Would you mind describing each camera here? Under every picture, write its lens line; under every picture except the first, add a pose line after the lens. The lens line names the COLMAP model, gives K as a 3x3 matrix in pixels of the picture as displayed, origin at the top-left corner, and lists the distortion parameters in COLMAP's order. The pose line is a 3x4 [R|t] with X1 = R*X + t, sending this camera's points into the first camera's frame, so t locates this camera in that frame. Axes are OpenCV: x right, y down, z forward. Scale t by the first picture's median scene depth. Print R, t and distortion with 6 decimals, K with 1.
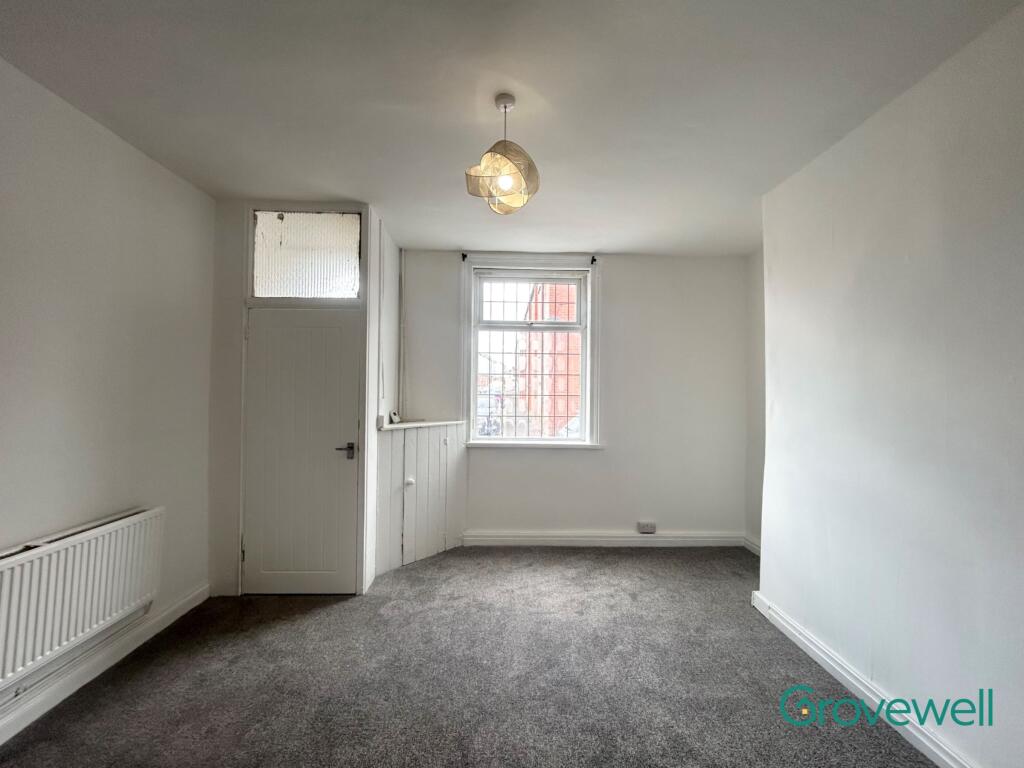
lens RADIAL K [[416.5, 0, 511.8], [0, 416.5, 382.5], [0, 0, 1]] dist [-0.000680, 0.000417]
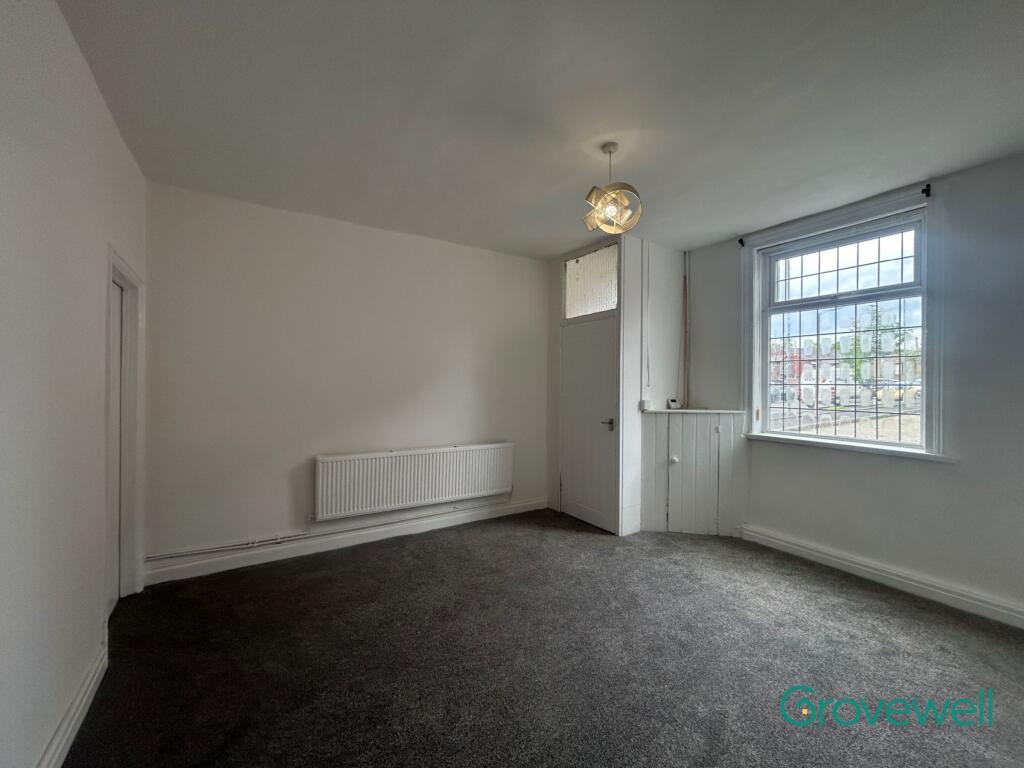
lens RADIAL K [[414.7, 0, 512.9], [0, 414.7, 381.7], [0, 0, 1]] dist [0.000328, 0.000278]
pose [[0.515533, -0.009030, -0.856822, 0.515689], [0.014228, 0.999897, -0.001977, 0.022008], [0.856752, -0.011172, 0.515608, 0.047129]]
